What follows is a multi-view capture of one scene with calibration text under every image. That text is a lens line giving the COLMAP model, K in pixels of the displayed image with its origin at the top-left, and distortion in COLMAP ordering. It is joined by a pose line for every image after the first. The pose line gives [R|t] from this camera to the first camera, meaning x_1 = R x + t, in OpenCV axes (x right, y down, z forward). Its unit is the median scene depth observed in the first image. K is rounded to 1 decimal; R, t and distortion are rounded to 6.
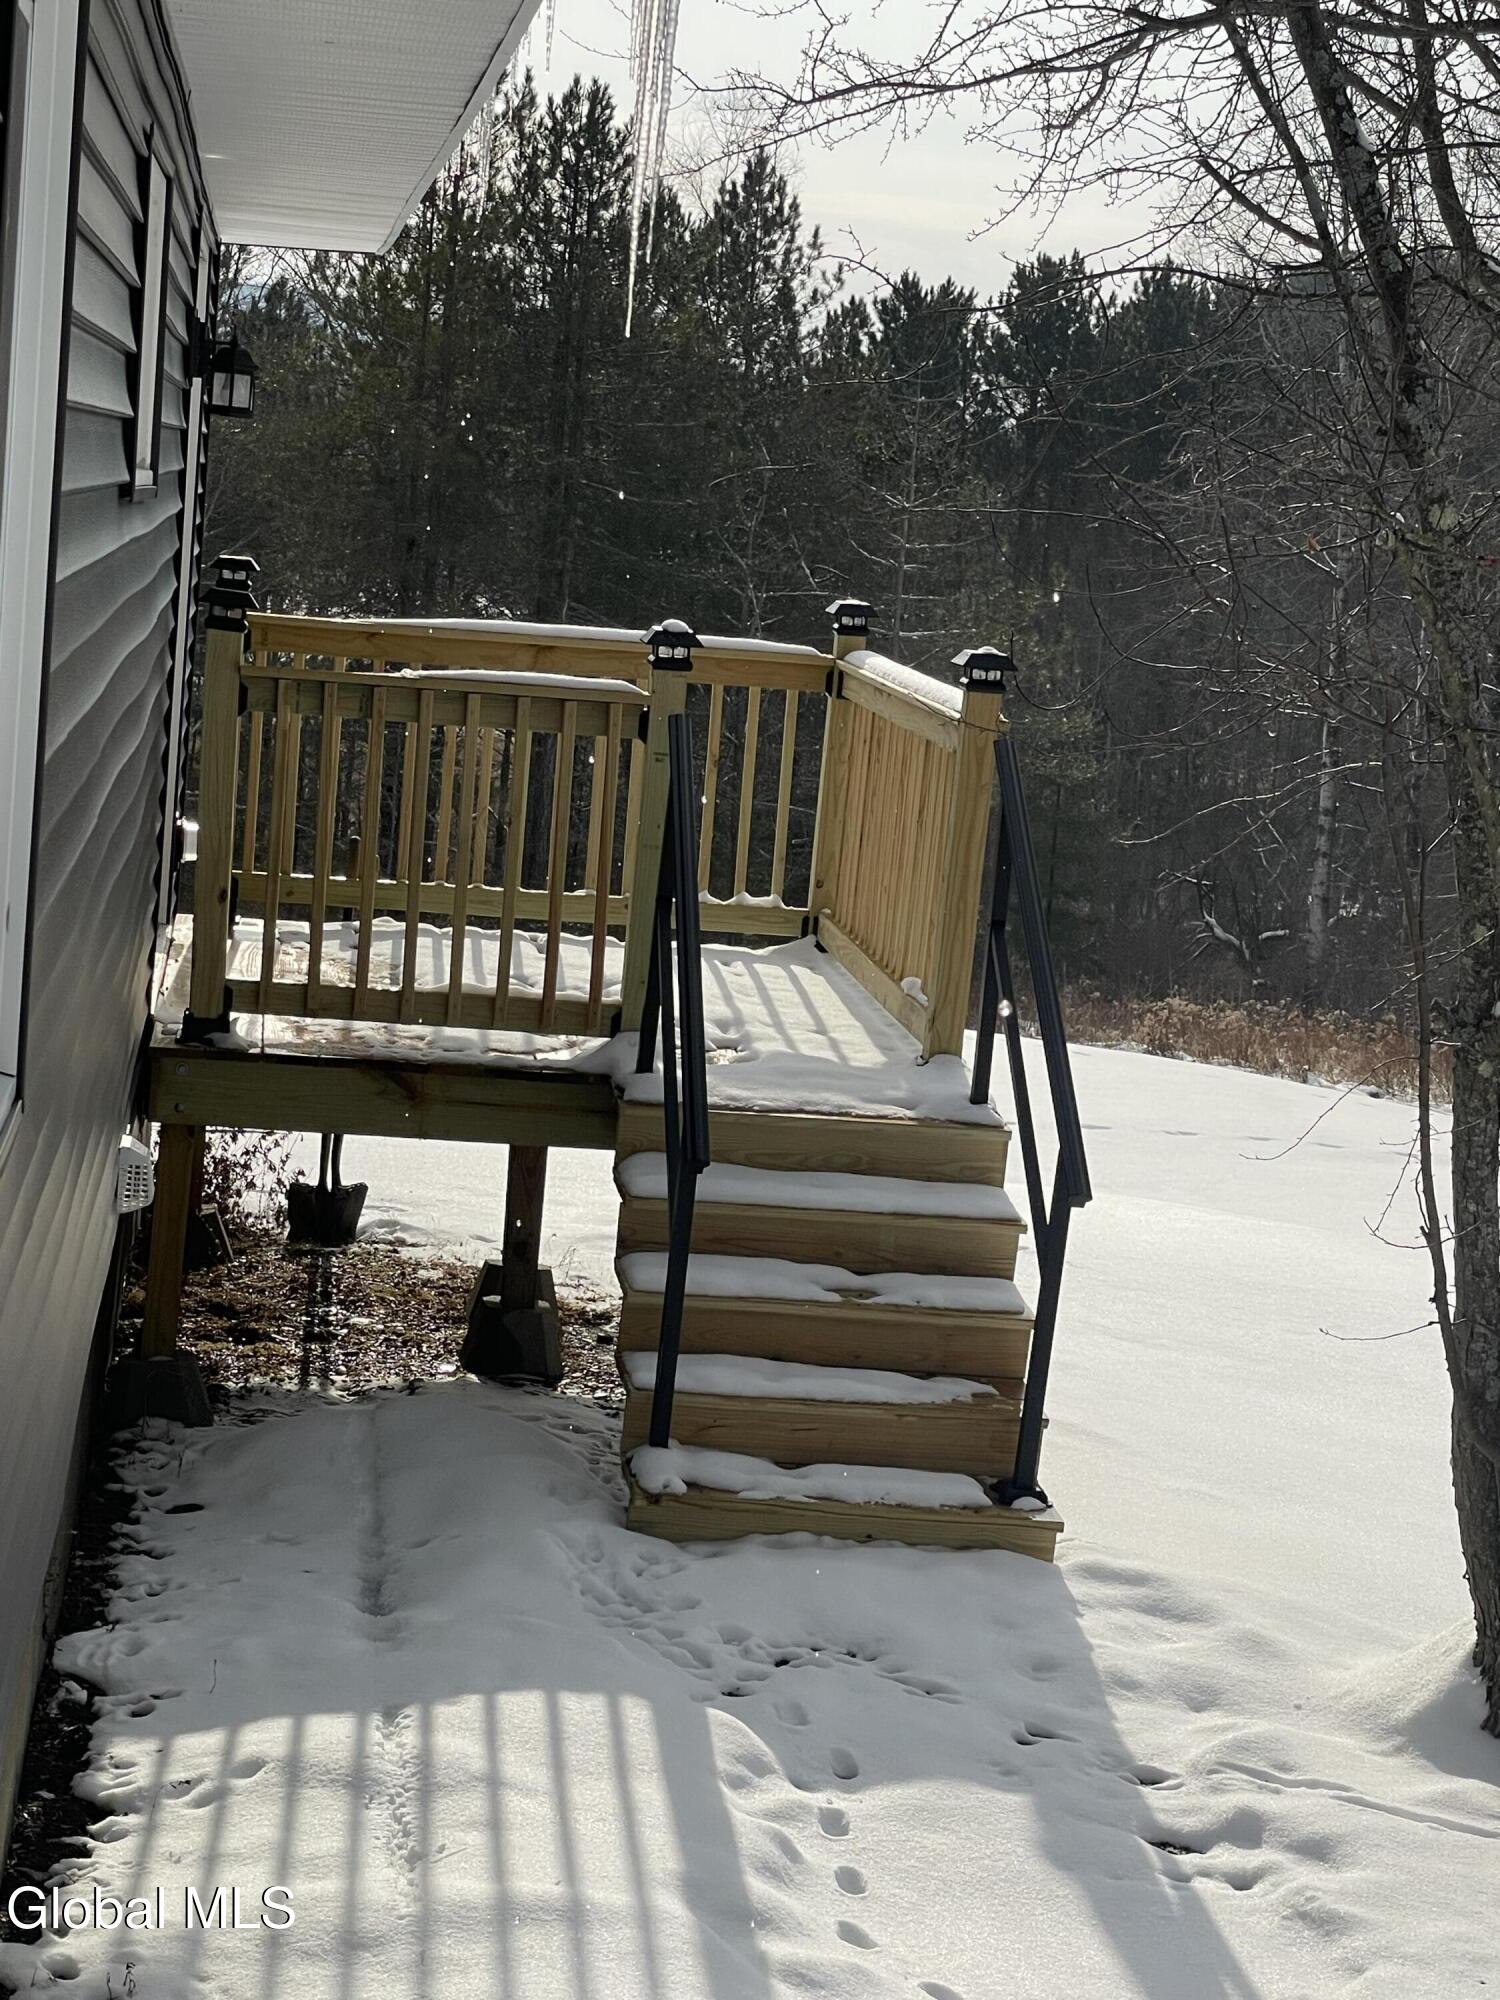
lens RADIAL K [[3847.9, 0, 749.1], [0, 3847.9, 1000.4], [0, 0, 1]] dist [-0.034675, 0.000000]
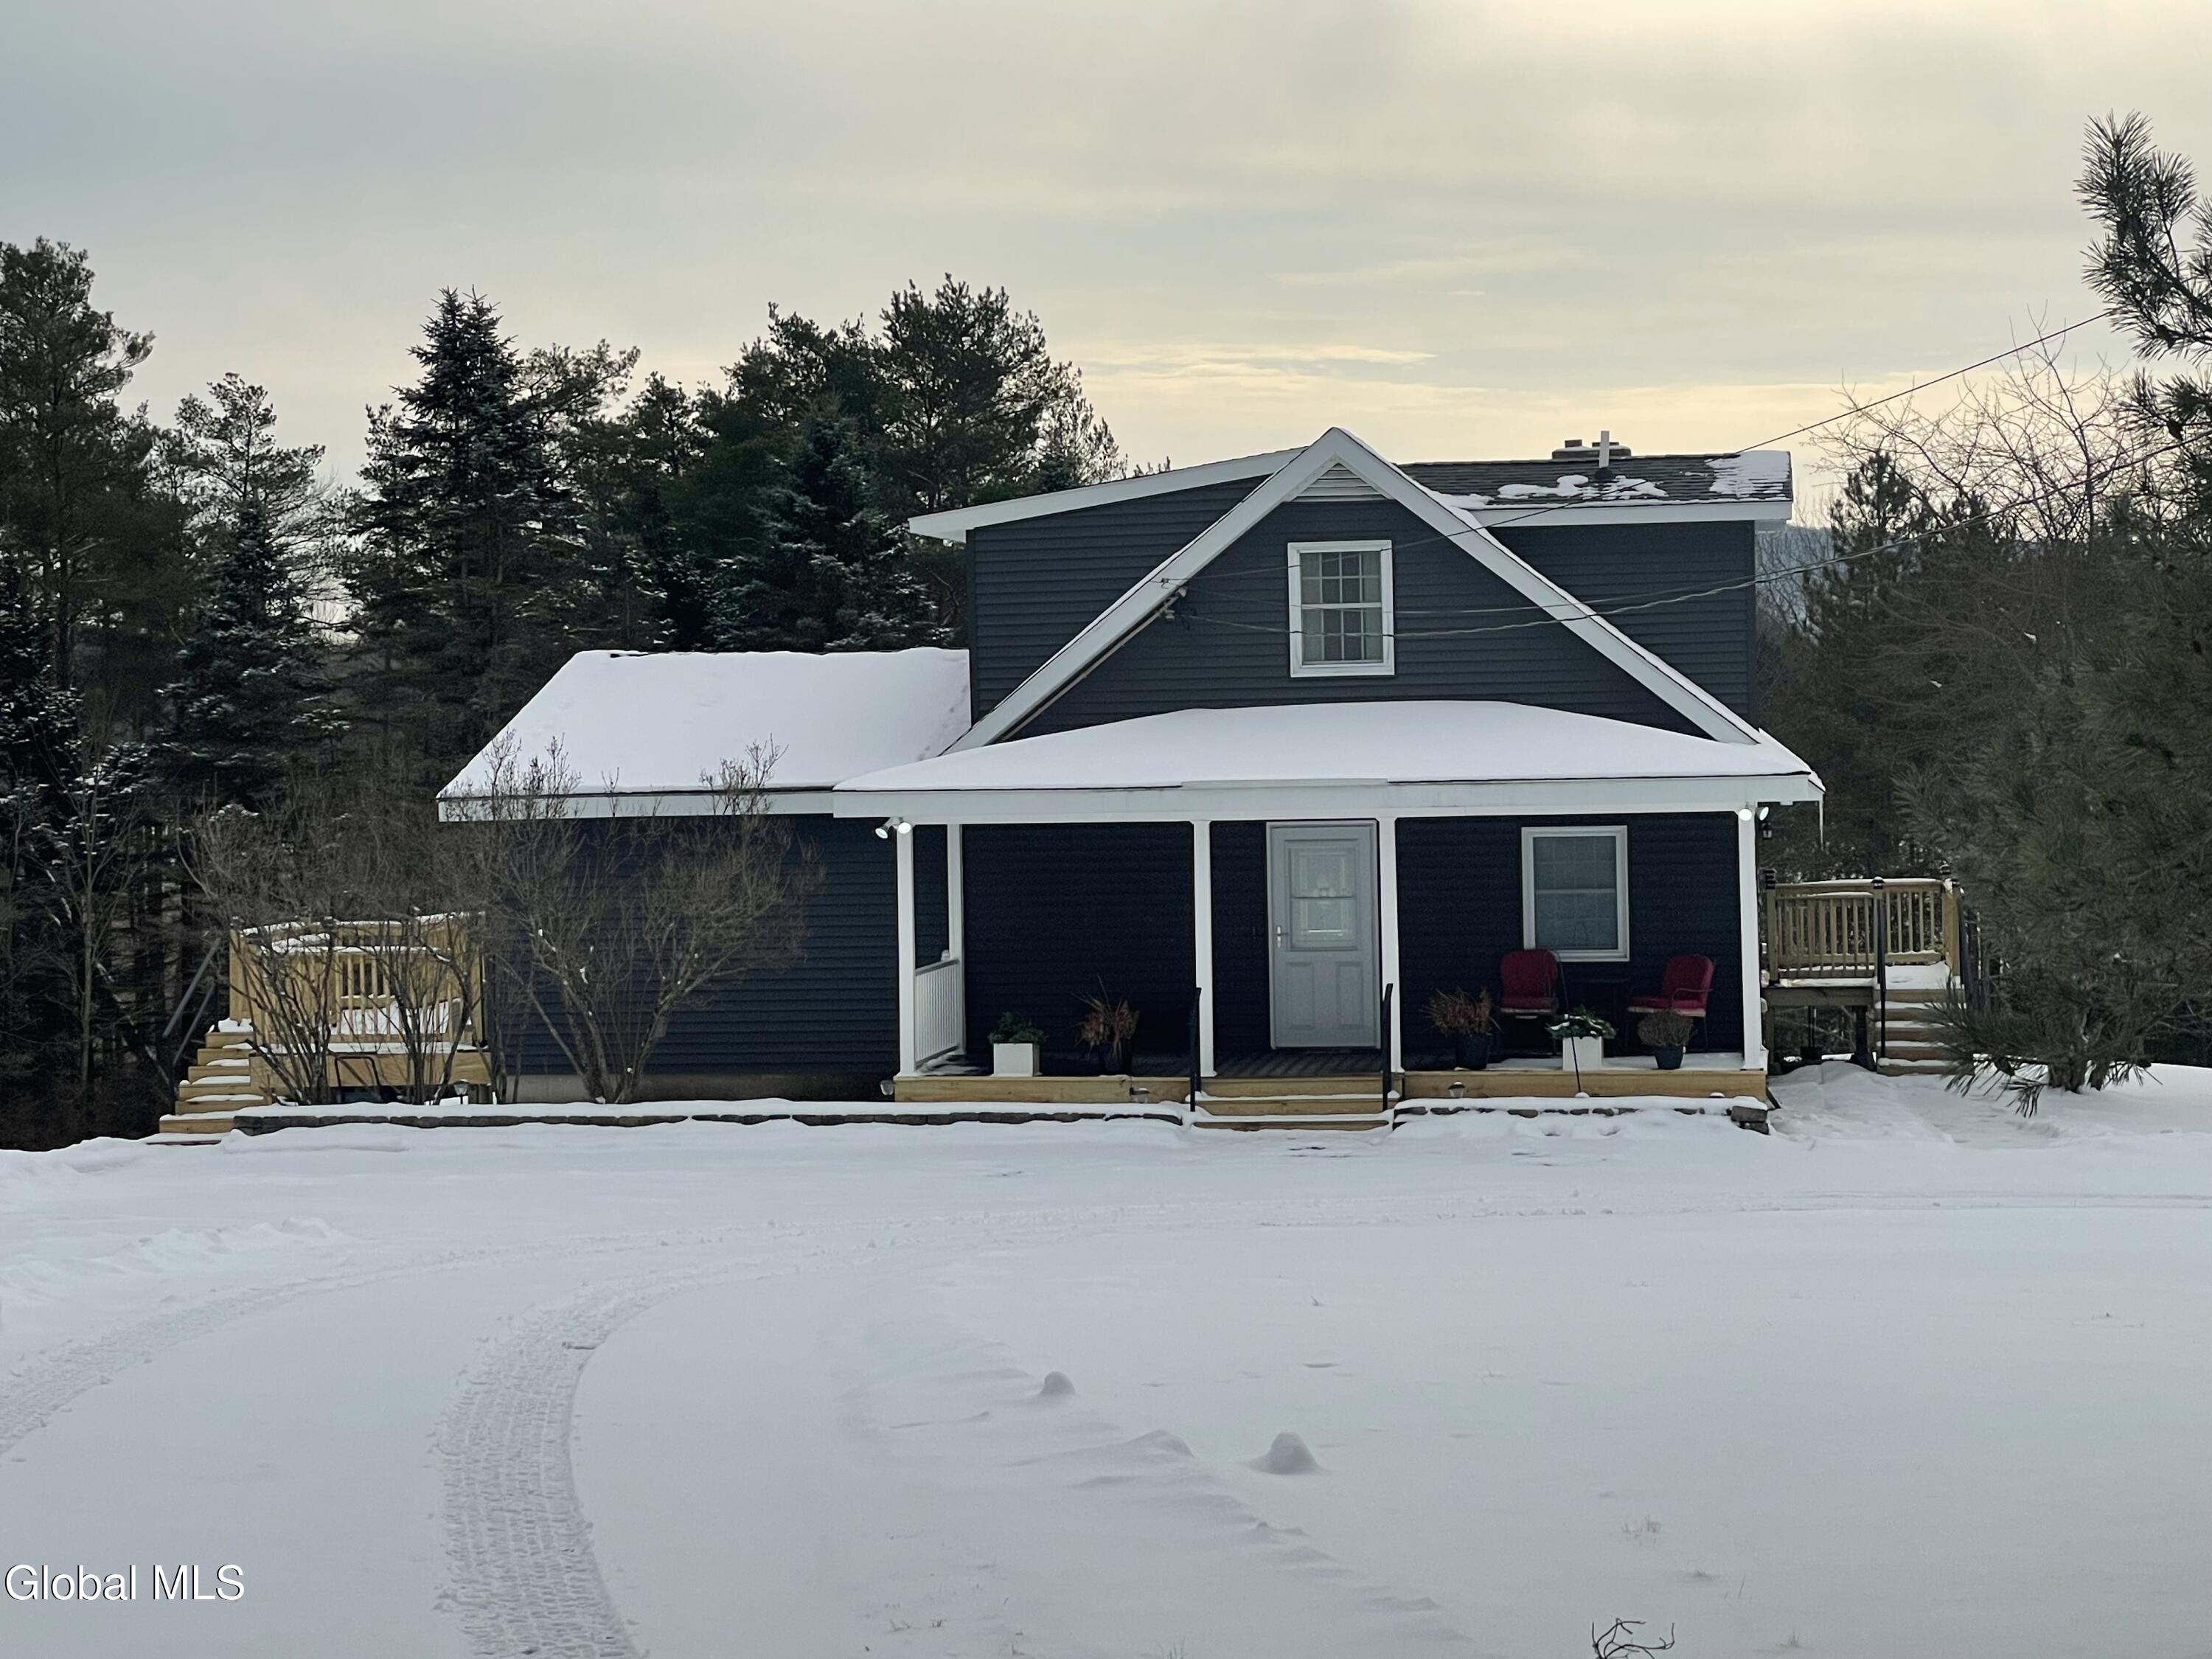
lens RADIAL K [[4252.4, 0, 1108.6], [0, 4252.4, 829.8], [0, 0, 1]] dist [0.017839, 0.000000]
pose [[0.956701, -0.098142, -0.274030, 0.125246], [0.066743, 0.990325, -0.121663, 0.098863], [0.283319, 0.098106, 0.953995, -1.011696]]
